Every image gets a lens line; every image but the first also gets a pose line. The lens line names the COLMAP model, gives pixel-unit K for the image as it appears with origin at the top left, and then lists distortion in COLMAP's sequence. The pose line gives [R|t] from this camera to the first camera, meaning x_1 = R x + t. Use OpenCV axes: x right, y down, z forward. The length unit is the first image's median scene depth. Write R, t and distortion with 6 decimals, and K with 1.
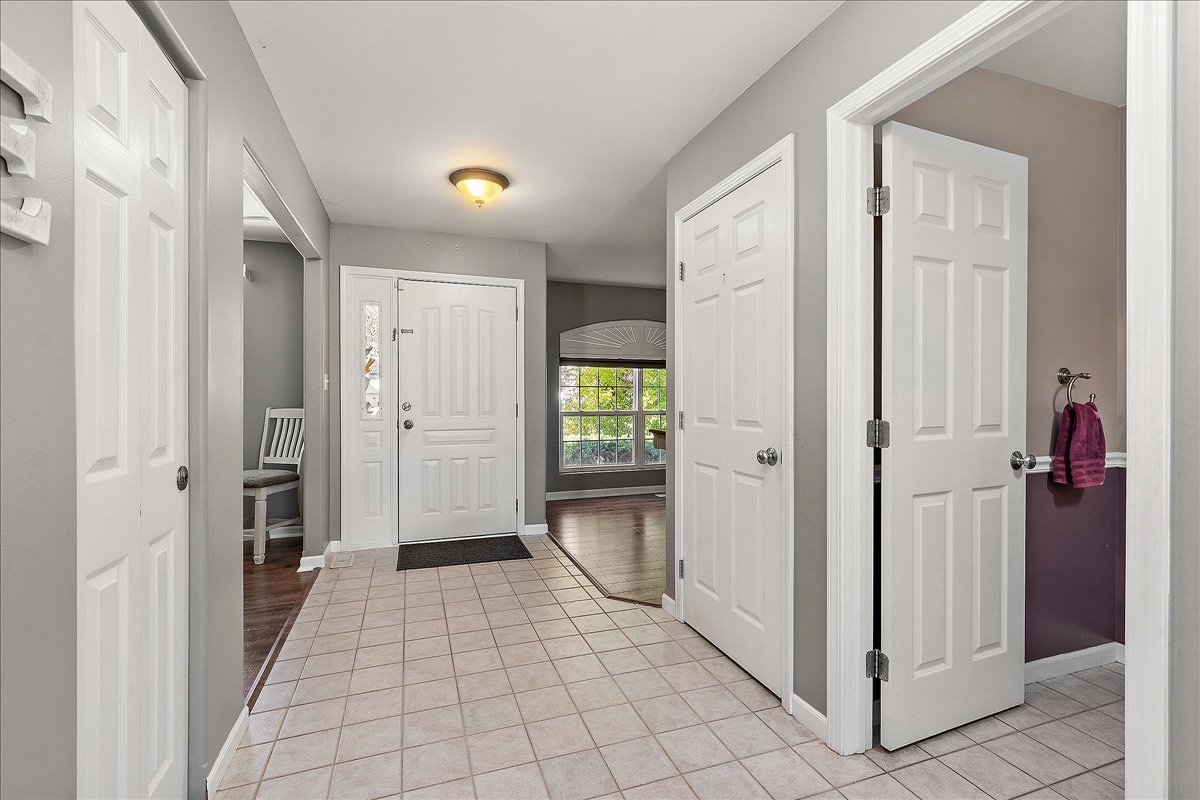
lens RADIAL K [[541.3, 0, 605.2], [0, 541.3, 395.7], [0, 0, 1]] dist [-0.000399, 0.000766]
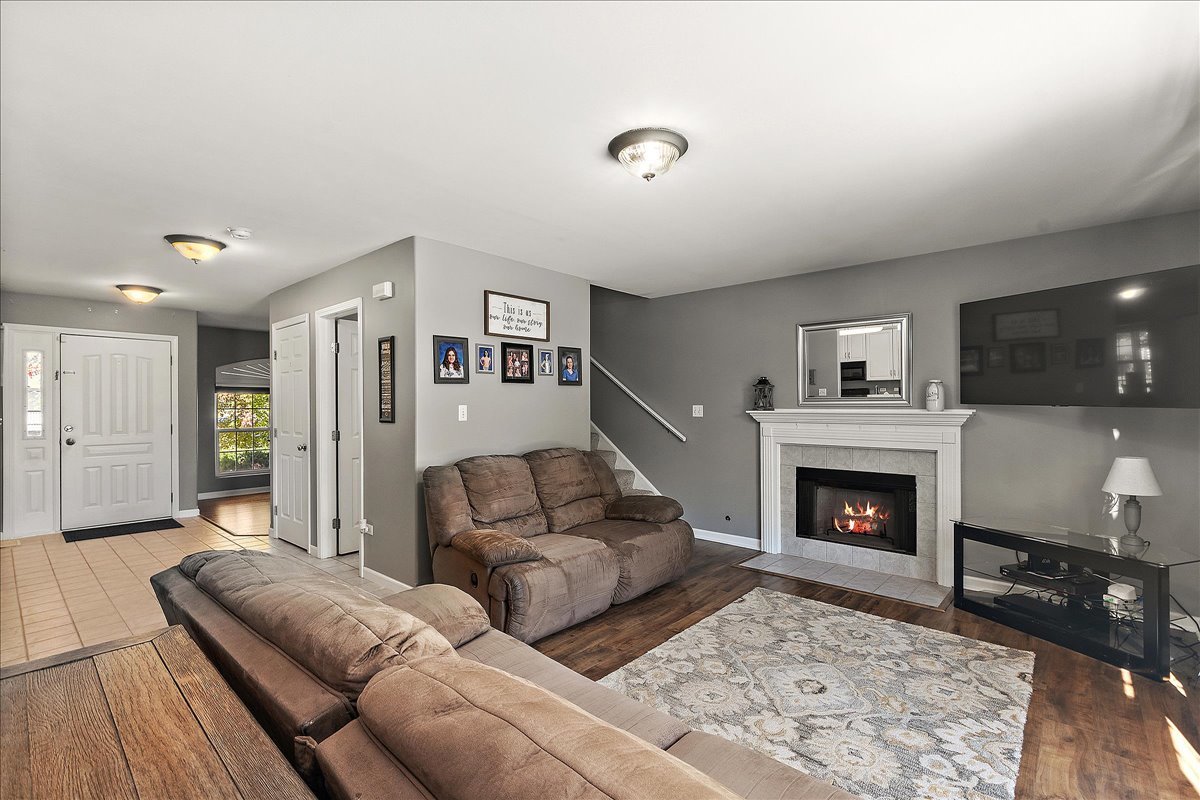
lens RADIAL K [[541.3, 0, 592.7], [0, 541.3, 401.2], [0, 0, 1]] dist [-0.000399, 0.000766]
pose [[0.883363, -0.003229, 0.468678, 0.151452], [0.006630, 0.999962, -0.005606, -0.031015], [-0.468642, 0.008060, 0.883352, -0.792351]]
